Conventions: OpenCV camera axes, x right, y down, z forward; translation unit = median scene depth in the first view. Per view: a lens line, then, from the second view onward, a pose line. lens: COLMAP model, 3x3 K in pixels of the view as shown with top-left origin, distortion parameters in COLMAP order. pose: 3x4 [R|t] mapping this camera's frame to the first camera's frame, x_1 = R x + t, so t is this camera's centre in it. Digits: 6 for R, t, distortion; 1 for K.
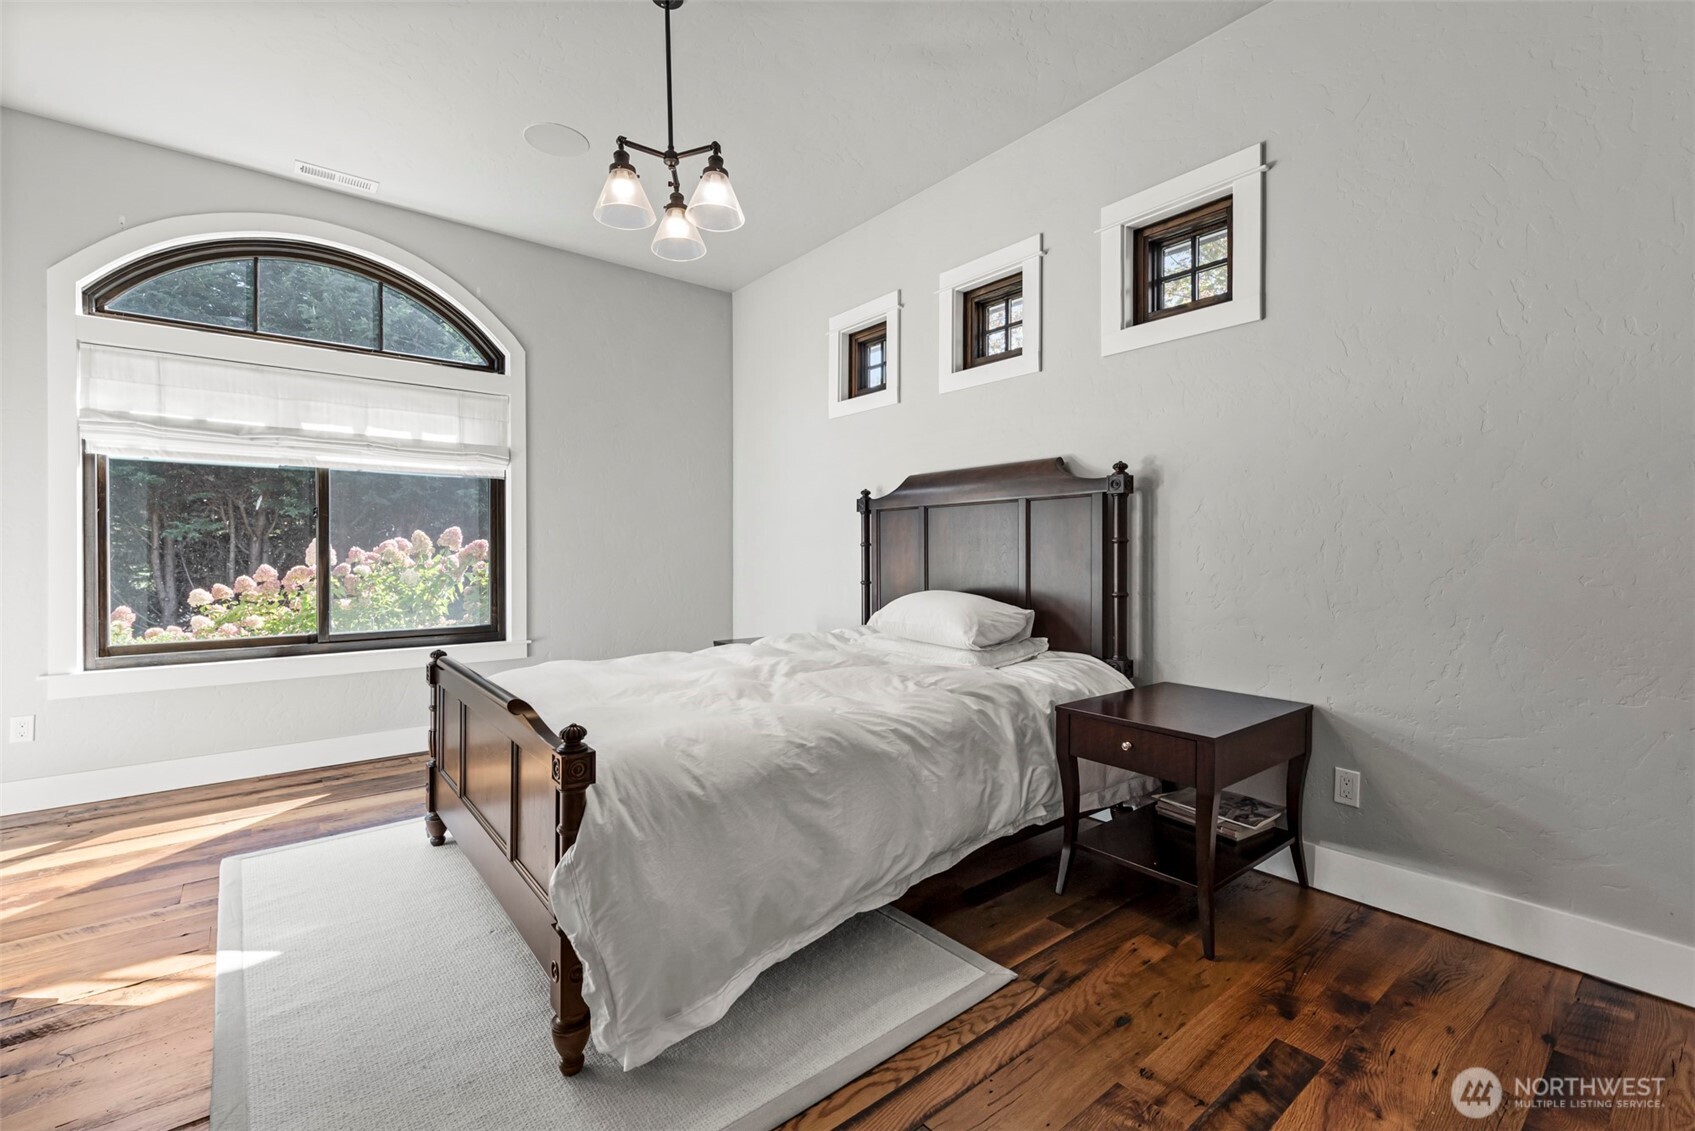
lens RADIAL K [[726.6, 0, 814.2], [0, 726.6, 569.6], [0, 0, 1]] dist [0.001382, 0.000061]
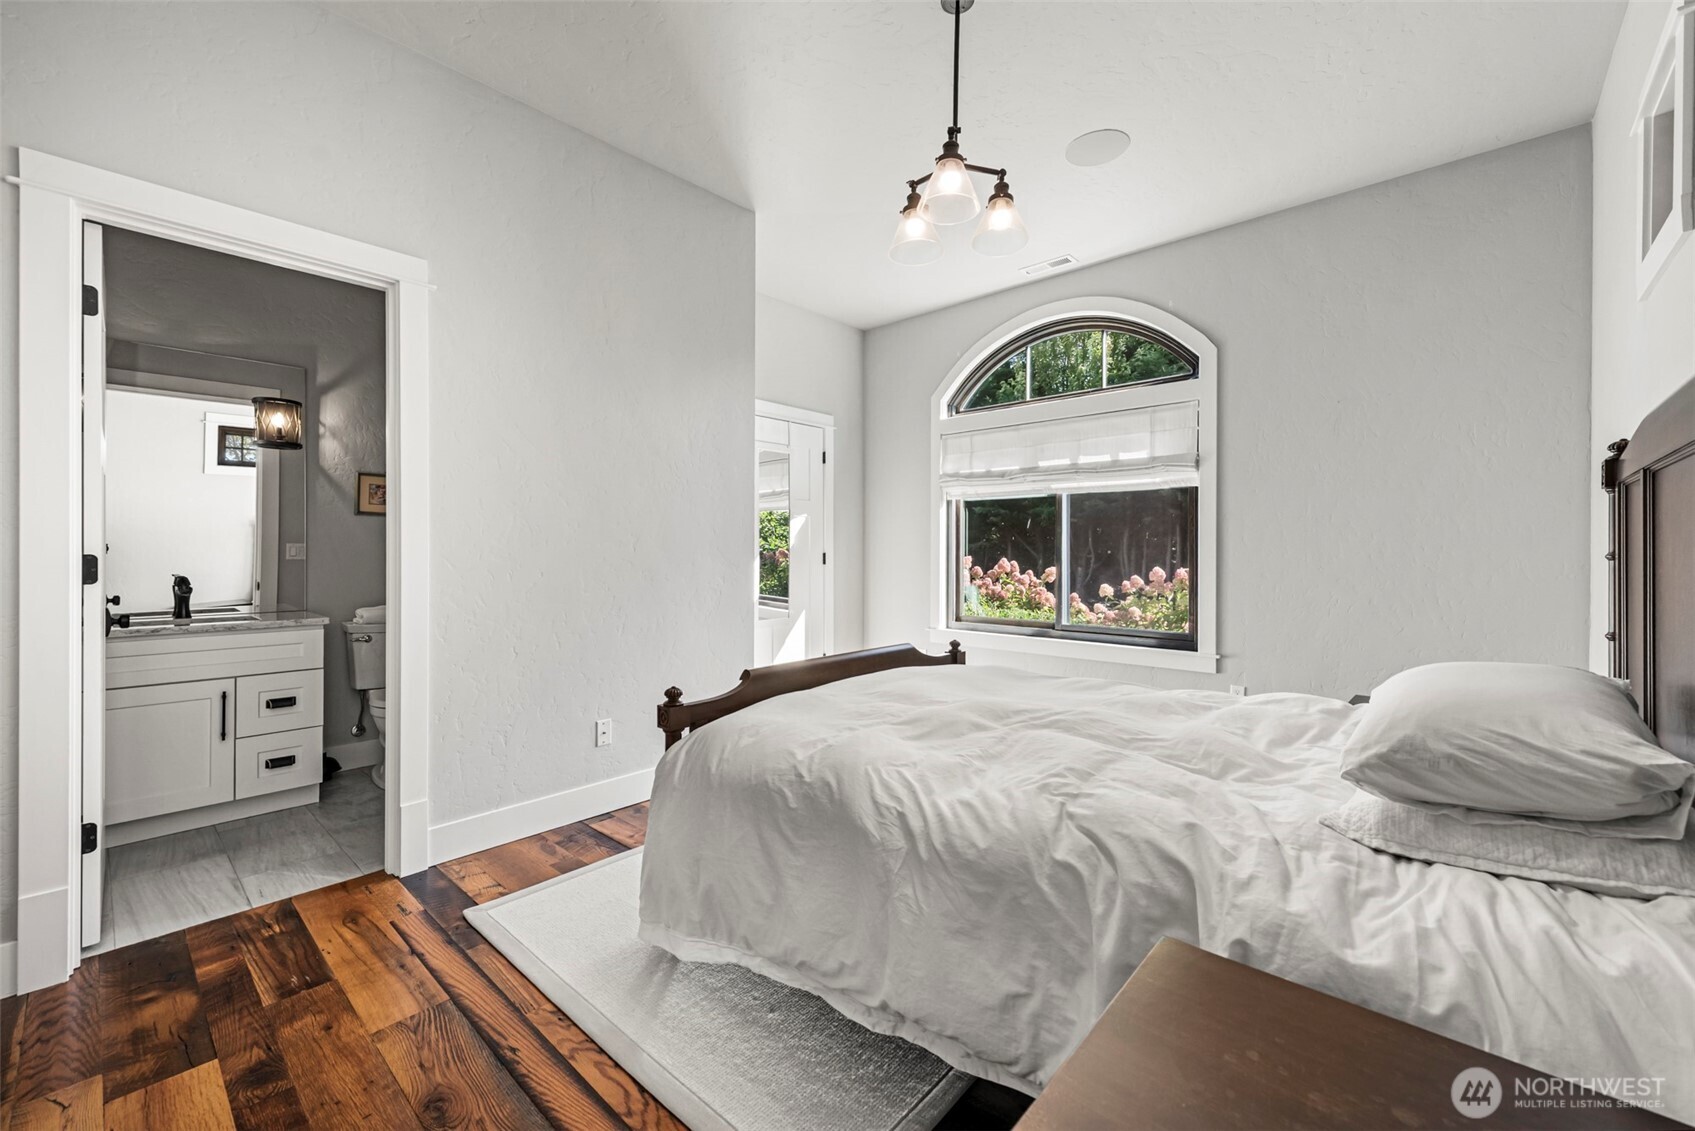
lens RADIAL K [[654.5, 0, 847.5], [0, 654.5, 565.5], [0, 0, 1]] dist [0.000483, -0.000080]
pose [[0.194519, 0.019781, -0.980699, 0.648419], [-0.025328, 0.999565, 0.015138, -0.036053], [0.980572, 0.021895, 0.194936, 0.698662]]
